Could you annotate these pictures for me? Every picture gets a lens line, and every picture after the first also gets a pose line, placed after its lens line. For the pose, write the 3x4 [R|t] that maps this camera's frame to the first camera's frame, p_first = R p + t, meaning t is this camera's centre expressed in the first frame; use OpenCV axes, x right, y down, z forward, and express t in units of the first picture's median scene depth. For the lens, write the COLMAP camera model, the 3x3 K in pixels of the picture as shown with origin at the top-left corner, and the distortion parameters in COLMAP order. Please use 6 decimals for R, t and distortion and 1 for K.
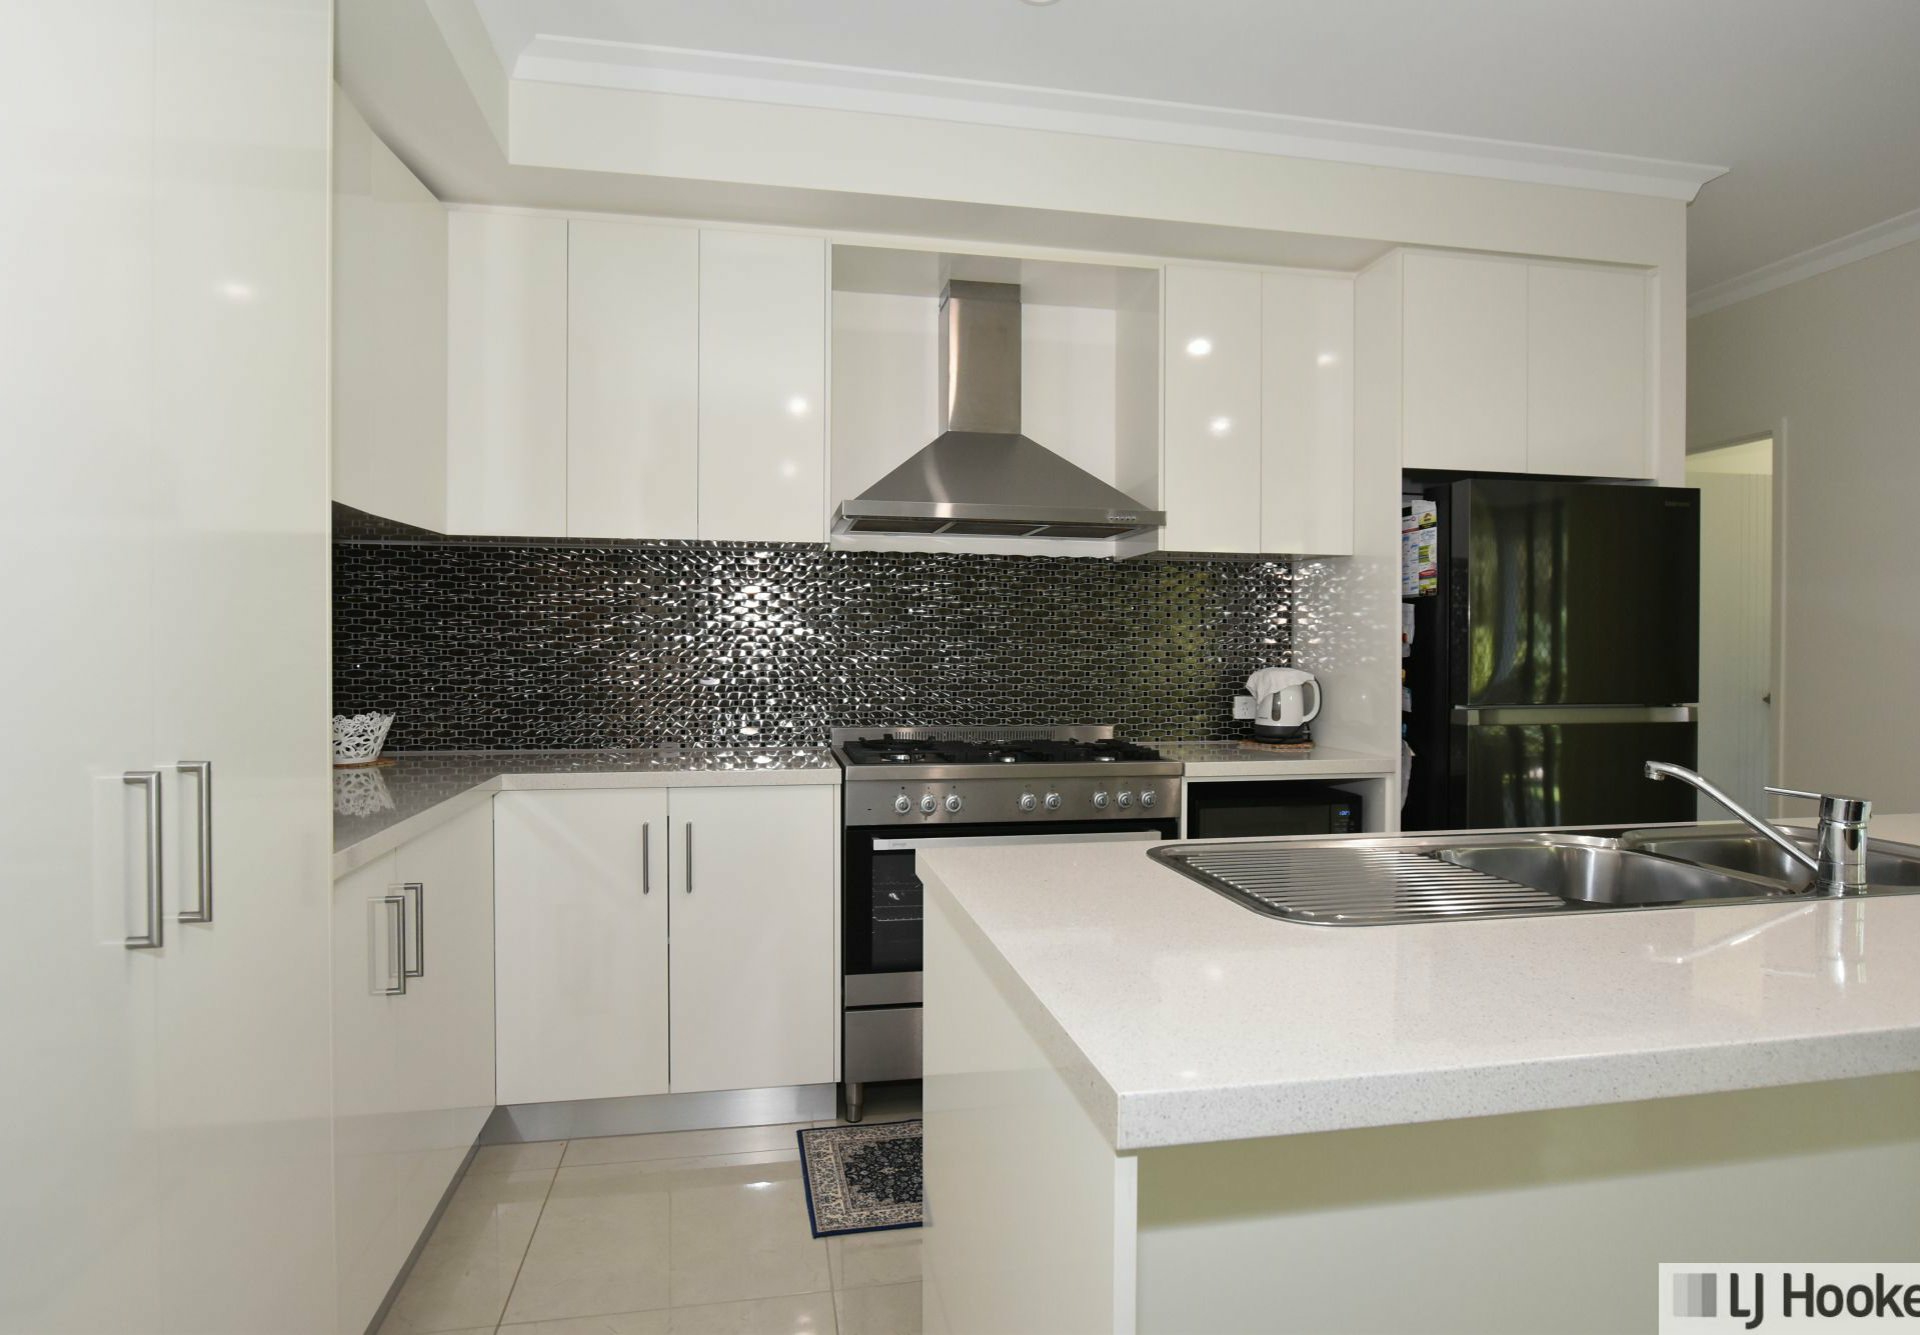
lens RADIAL K [[1046.1, 0, 961.3], [0, 1046.1, 658.3], [0, 0, 1]] dist [0.006988, 0.000640]
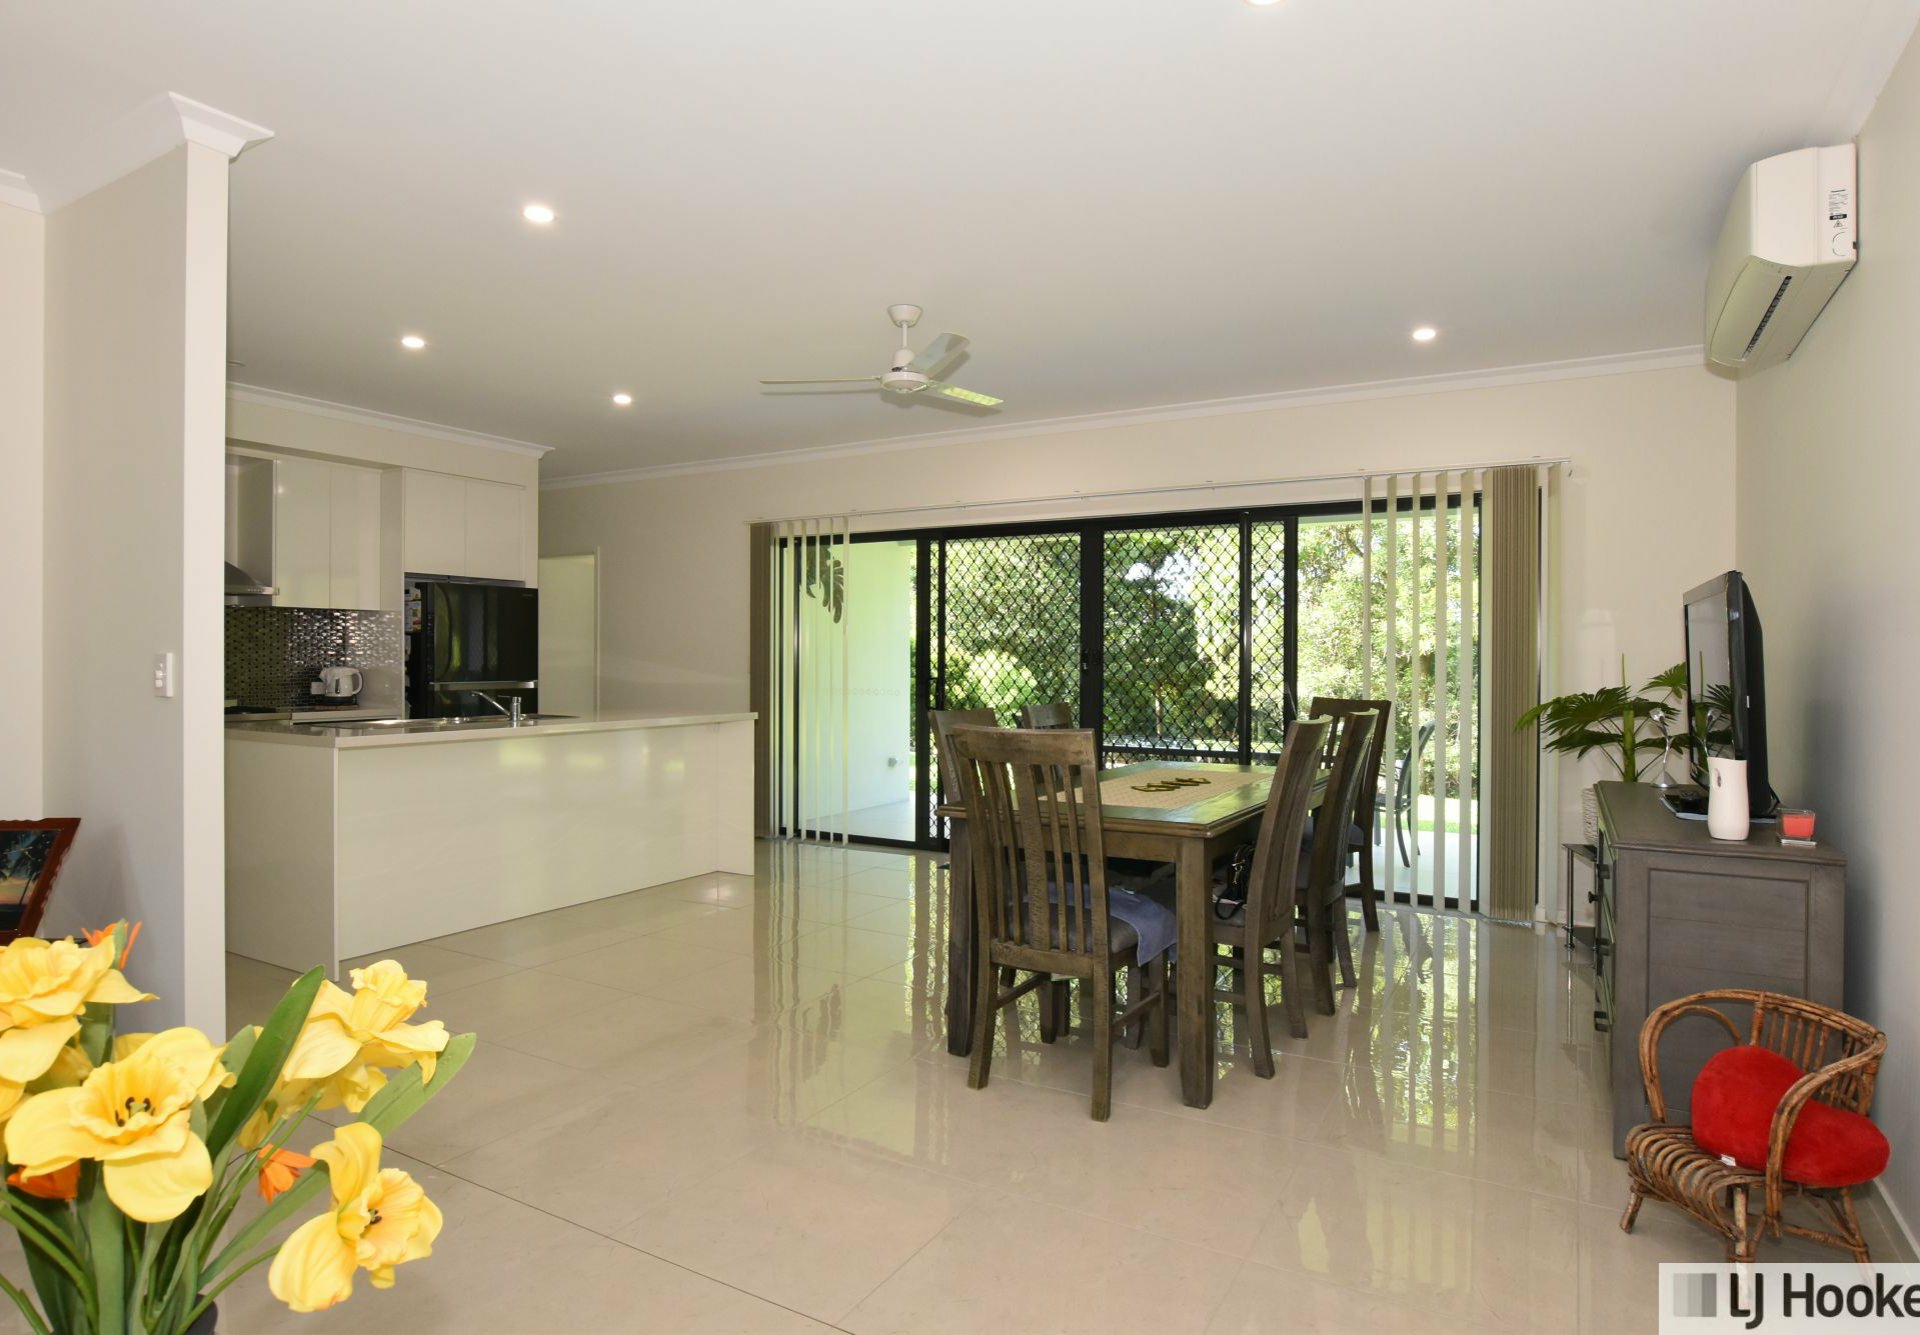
lens RADIAL K [[1046.1, 0, 961.2], [0, 1046.1, 656.5], [0, 0, 1]] dist [0.006988, 0.000640]
pose [[0.657319, 0.003576, 0.753604, -0.428039], [0.004096, 0.999957, -0.008317, 0.012747], [-0.753602, 0.008554, 0.657276, -1.214526]]
